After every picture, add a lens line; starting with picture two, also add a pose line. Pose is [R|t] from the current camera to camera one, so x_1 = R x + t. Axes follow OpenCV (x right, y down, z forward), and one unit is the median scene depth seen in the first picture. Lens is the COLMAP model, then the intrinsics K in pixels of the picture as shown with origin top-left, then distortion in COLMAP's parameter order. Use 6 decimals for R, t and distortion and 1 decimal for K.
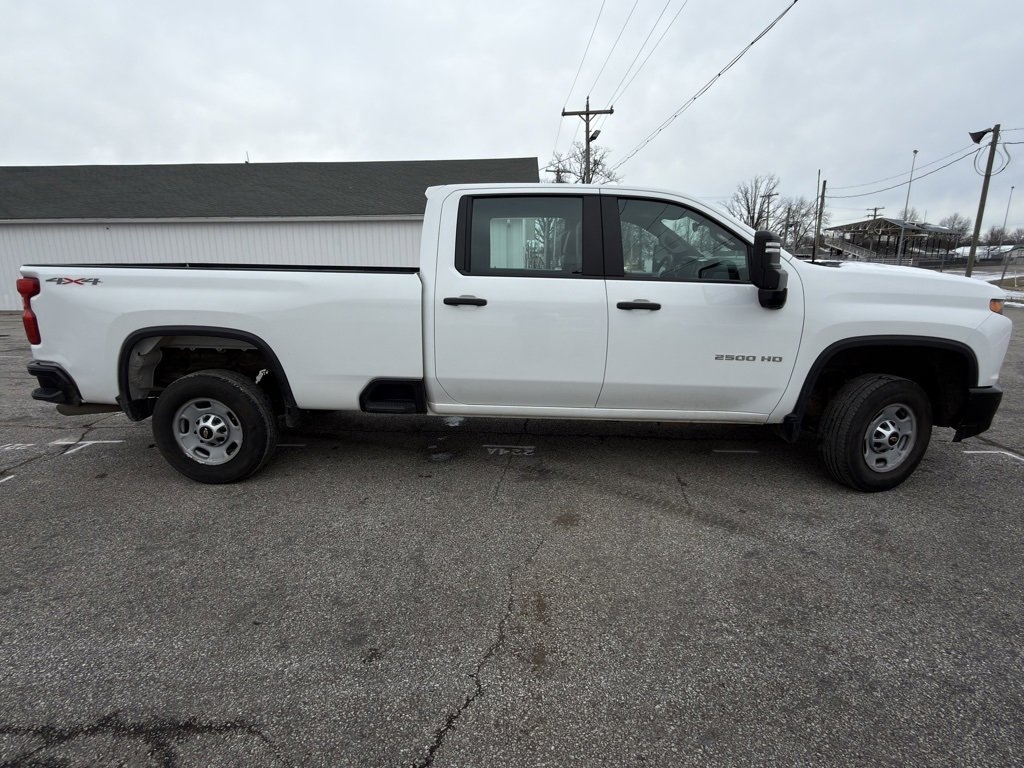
lens RADIAL K [[533.2, 0, 509.8], [0, 533.2, 382.3], [0, 0, 1]] dist [-0.001140, 0.000539]
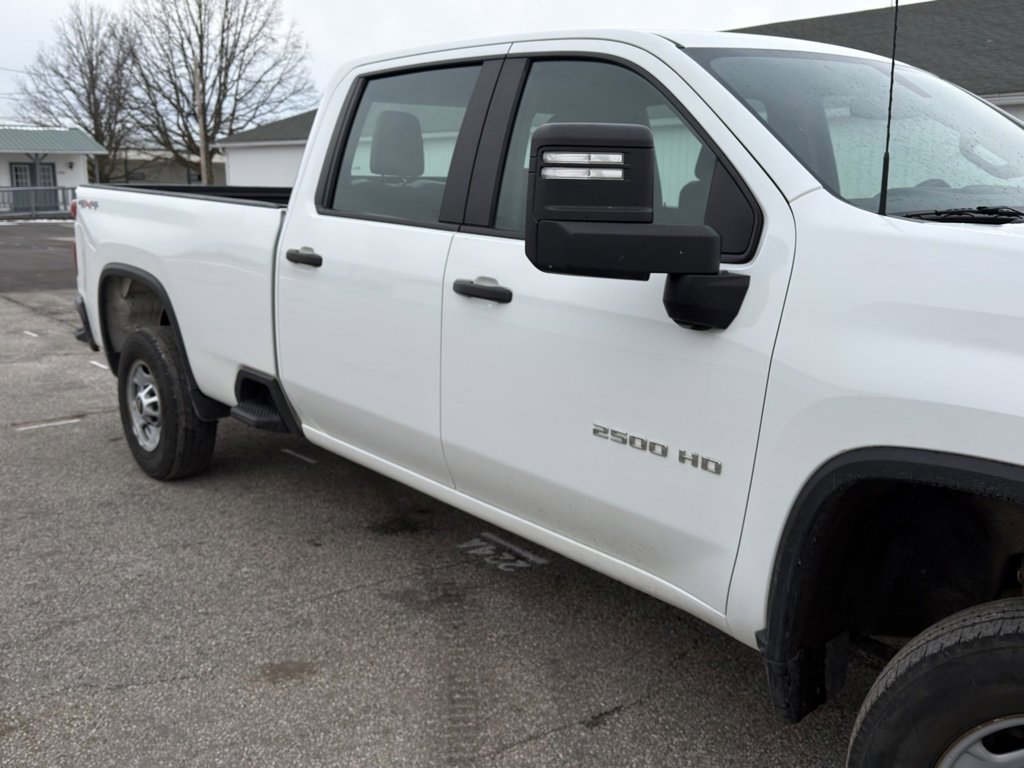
lens RADIAL K [[1014.6, 0, 510.5], [0, 1014.6, 384.5], [0, 0, 1]] dist [0.056246, 0.000000]
pose [[0.658349, 0.155070, -0.736566, 0.785754], [-0.178435, 0.982808, 0.047424, -0.091913], [0.731257, 0.100208, 0.674701, 0.358150]]
